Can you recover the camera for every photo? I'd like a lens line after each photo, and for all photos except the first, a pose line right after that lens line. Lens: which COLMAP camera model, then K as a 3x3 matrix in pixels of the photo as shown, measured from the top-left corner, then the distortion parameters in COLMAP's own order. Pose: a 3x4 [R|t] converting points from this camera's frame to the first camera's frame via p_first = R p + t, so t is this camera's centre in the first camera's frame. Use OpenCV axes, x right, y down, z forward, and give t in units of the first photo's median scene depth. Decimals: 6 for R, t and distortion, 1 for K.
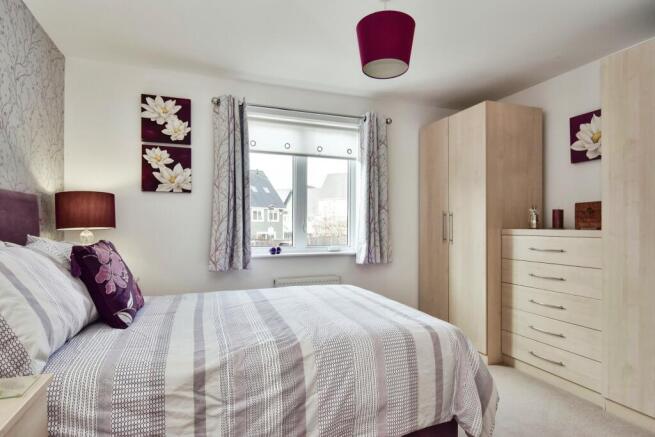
lens RADIAL K [[362.2, 0, 328.7], [0, 362.2, 224.6], [0, 0, 1]] dist [-0.024757, -0.001309]
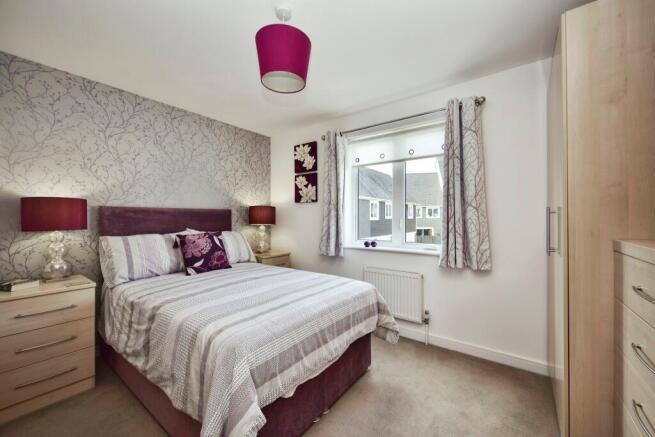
lens RADIAL K [[256.1, 0, 328.4], [0, 256.1, 214.4], [0, 0, 1]] dist [0.000926, 0.000029]
pose [[0.529409, -0.010340, -0.848304, 0.584862], [0.006444, 0.999946, -0.008167, -0.025344], [0.848342, -0.001142, 0.529447, 0.475833]]
